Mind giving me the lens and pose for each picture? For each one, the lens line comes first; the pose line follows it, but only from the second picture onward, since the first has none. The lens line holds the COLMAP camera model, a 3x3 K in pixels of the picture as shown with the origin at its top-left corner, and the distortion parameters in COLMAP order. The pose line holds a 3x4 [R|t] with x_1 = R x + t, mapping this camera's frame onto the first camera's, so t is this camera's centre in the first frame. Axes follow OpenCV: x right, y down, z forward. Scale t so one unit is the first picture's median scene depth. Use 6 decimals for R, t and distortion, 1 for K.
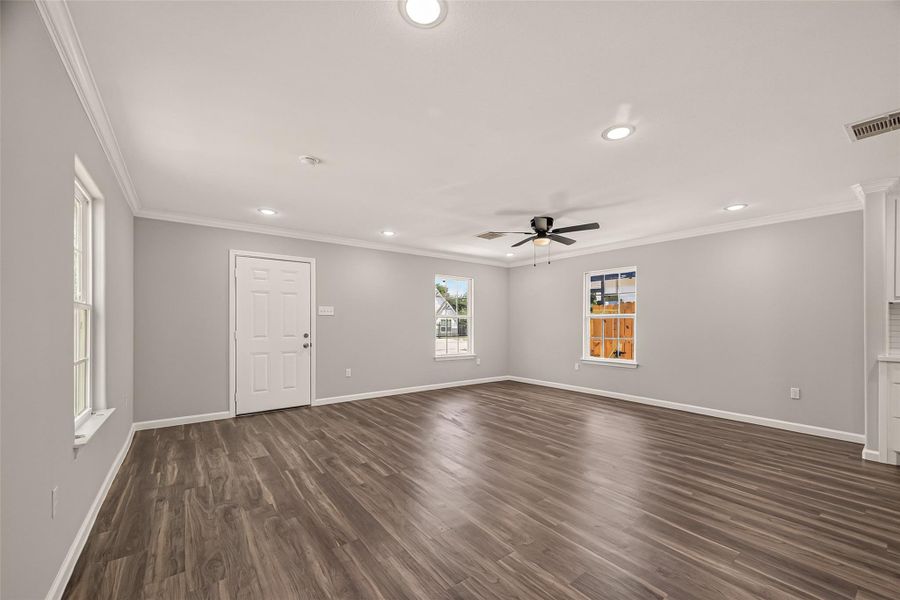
lens RADIAL K [[354.8, 0, 455.5], [0, 354.8, 327.9], [0, 0, 1]] dist [0.015744, 0.000267]
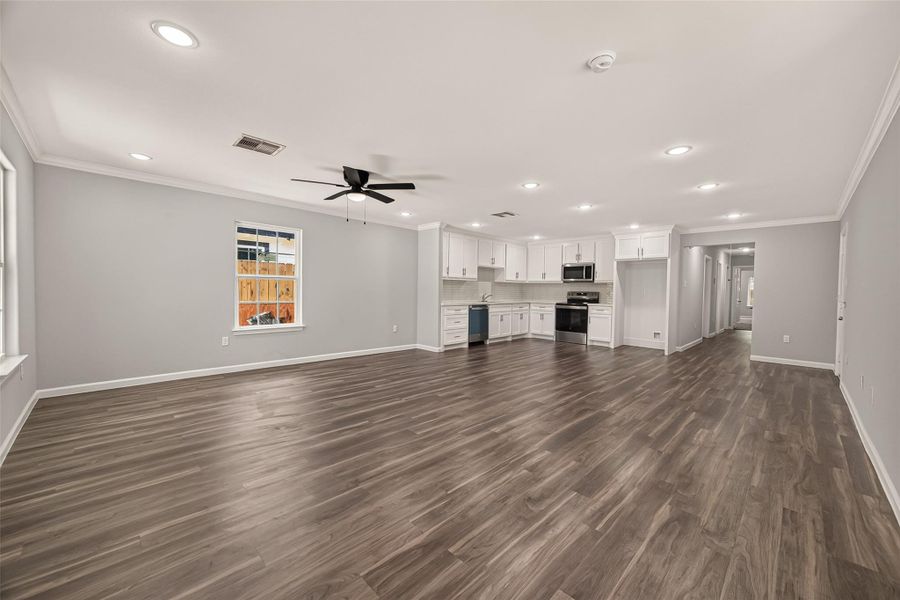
lens RADIAL K [[354.8, 0, 452.9], [0, 354.8, 296.5], [0, 0, 1]] dist [0.015744, 0.000267]
pose [[-0.140848, -0.024209, 0.989735, -0.745961], [-0.006041, 0.999703, 0.023593, -0.013002], [-0.990013, -0.002656, -0.140952, 0.953969]]
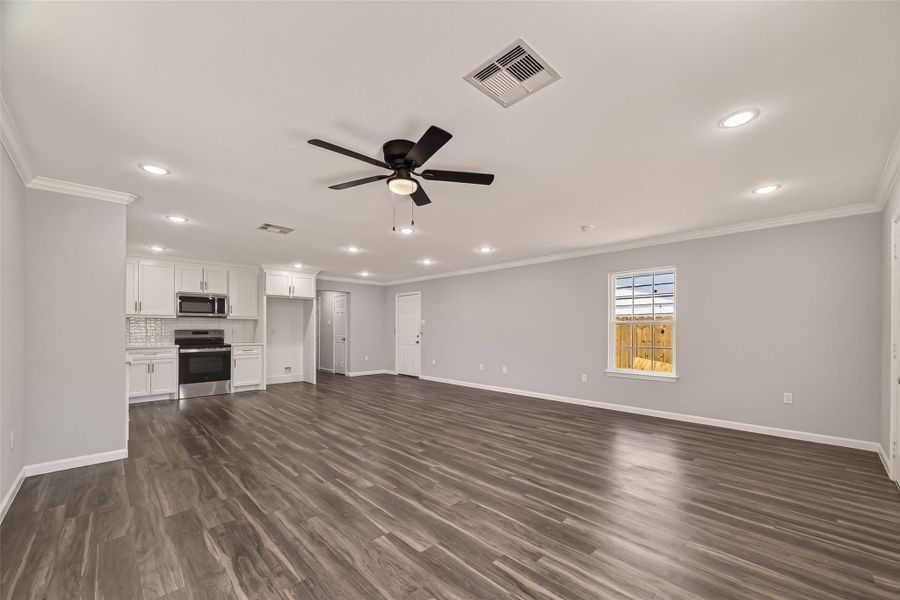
lens RADIAL K [[354.8, 0, 463.9], [0, 354.8, 332.6], [0, 0, 1]] dist [0.015744, 0.000267]
pose [[-0.990245, -0.002543, -0.139313, 0.244175], [-0.005276, 0.999801, 0.019251, -0.020631], [0.139237, 0.019799, -0.990061, 1.712790]]
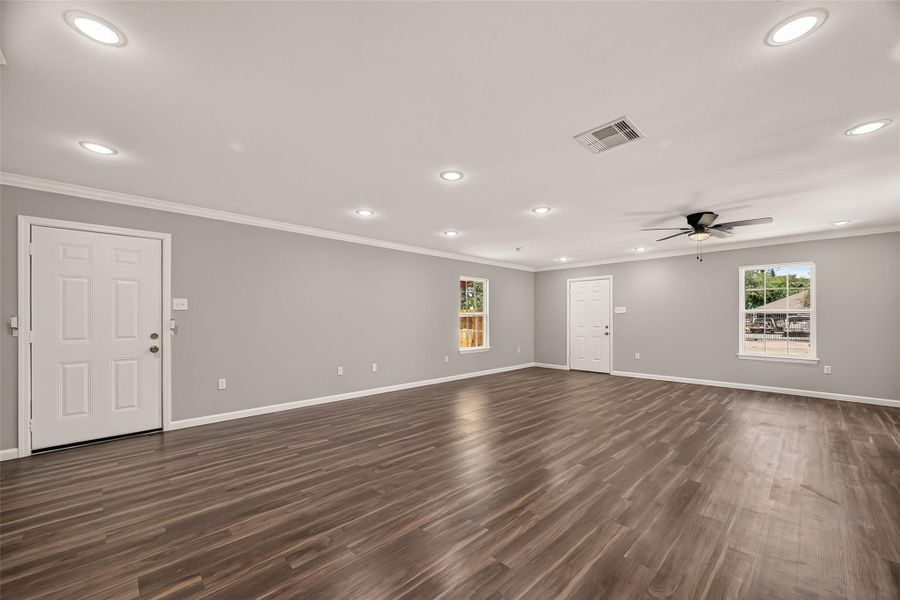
lens RADIAL K [[354.8, 0, 450.2], [0, 354.8, 315.2], [0, 0, 1]] dist [0.015744, 0.000267]
pose [[0.121978, -0.010573, -0.992477, 1.256519], [-0.009232, 0.999888, -0.011786, -0.005934], [0.992490, 0.010600, 0.121866, 0.195547]]
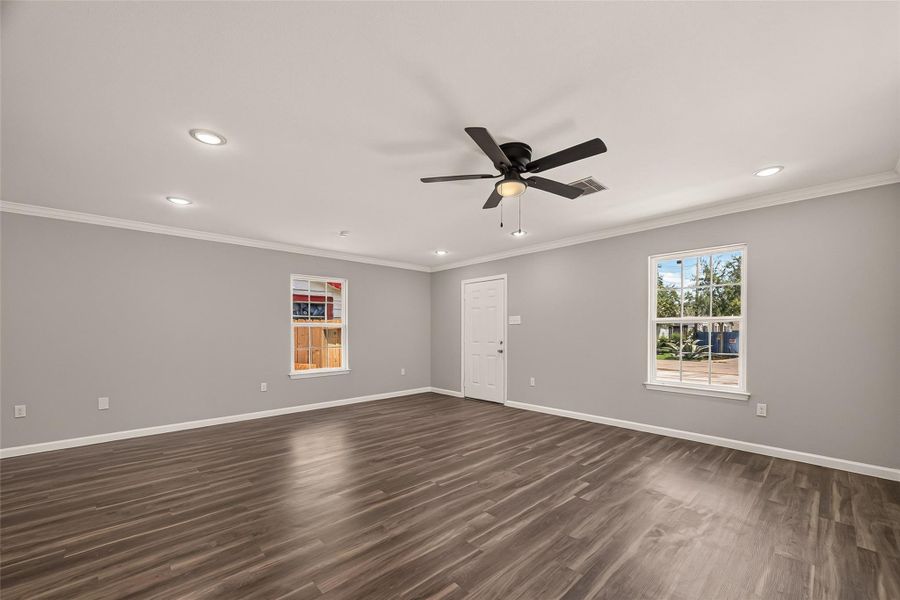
lens RADIAL K [[354.8, 0, 451.1], [0, 354.8, 338.5], [0, 0, 1]] dist [0.015744, 0.000267]
pose [[0.100640, 0.015522, -0.994802, 0.880920], [-0.009589, 0.999847, 0.014630, -0.008589], [0.994877, 0.008066, 0.100773, 0.912195]]
